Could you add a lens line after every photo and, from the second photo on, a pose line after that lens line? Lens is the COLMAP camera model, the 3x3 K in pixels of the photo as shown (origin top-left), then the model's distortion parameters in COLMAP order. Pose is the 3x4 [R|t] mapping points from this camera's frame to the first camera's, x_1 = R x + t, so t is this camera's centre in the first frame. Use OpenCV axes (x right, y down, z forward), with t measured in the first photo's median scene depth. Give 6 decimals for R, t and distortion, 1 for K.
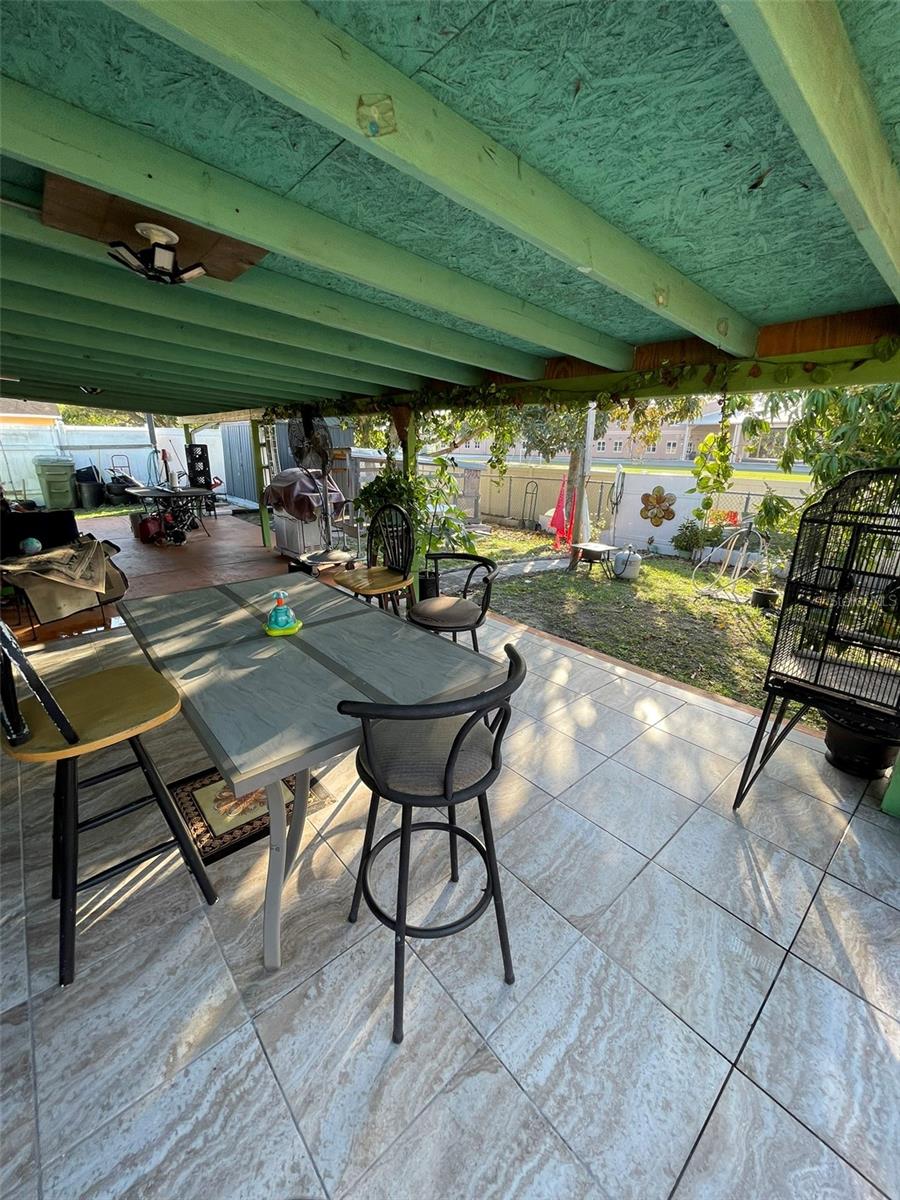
lens RADIAL K [[482.3, 0, 421.2], [0, 482.3, 588.6], [0, 0, 1]] dist [-0.003120, 0.001186]
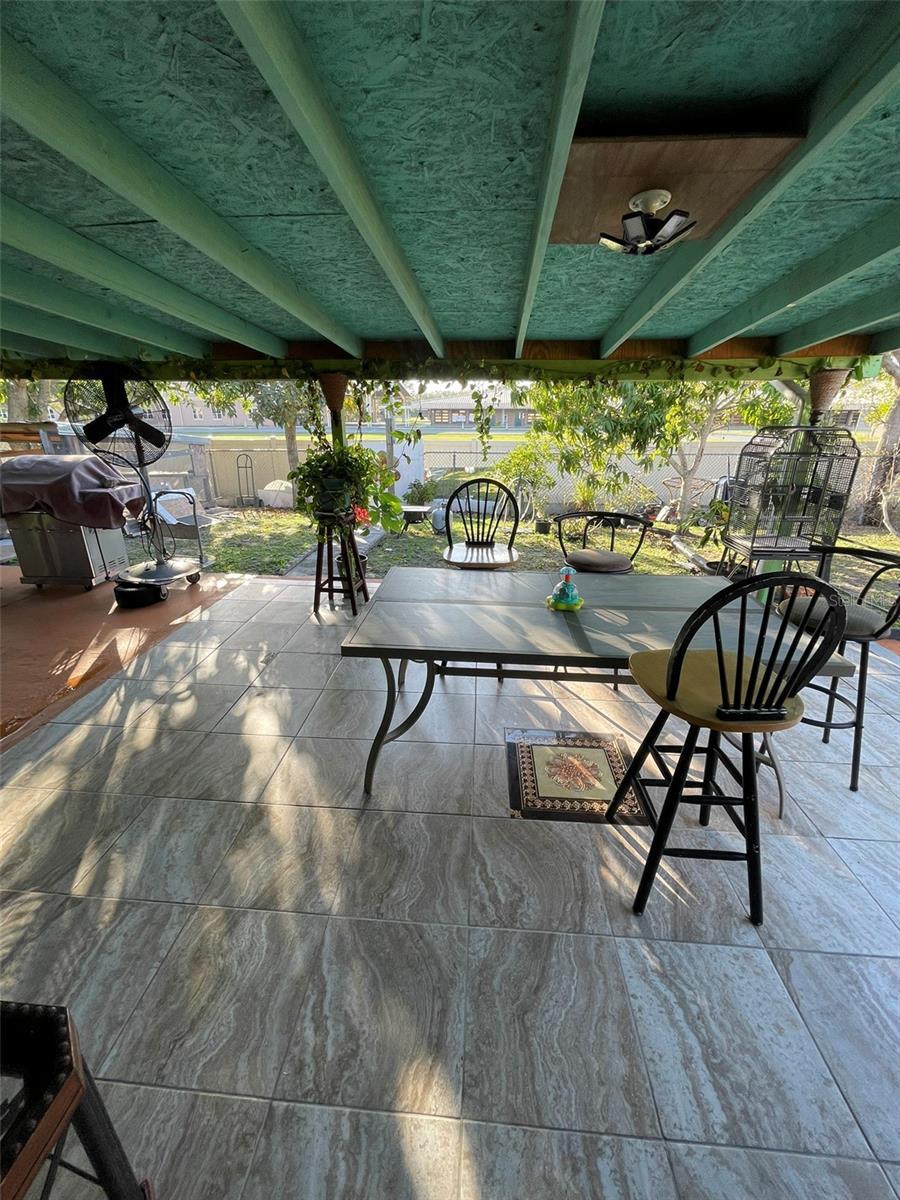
lens RADIAL K [[482.3, 0, 445.3], [0, 482.3, 598.3], [0, 0, 1]] dist [-0.003120, 0.001186]
pose [[0.704043, -0.263271, 0.659555, -0.390581], [0.211274, 0.964341, 0.159405, -0.048216], [-0.678002, 0.027119, 0.734560, 0.136762]]
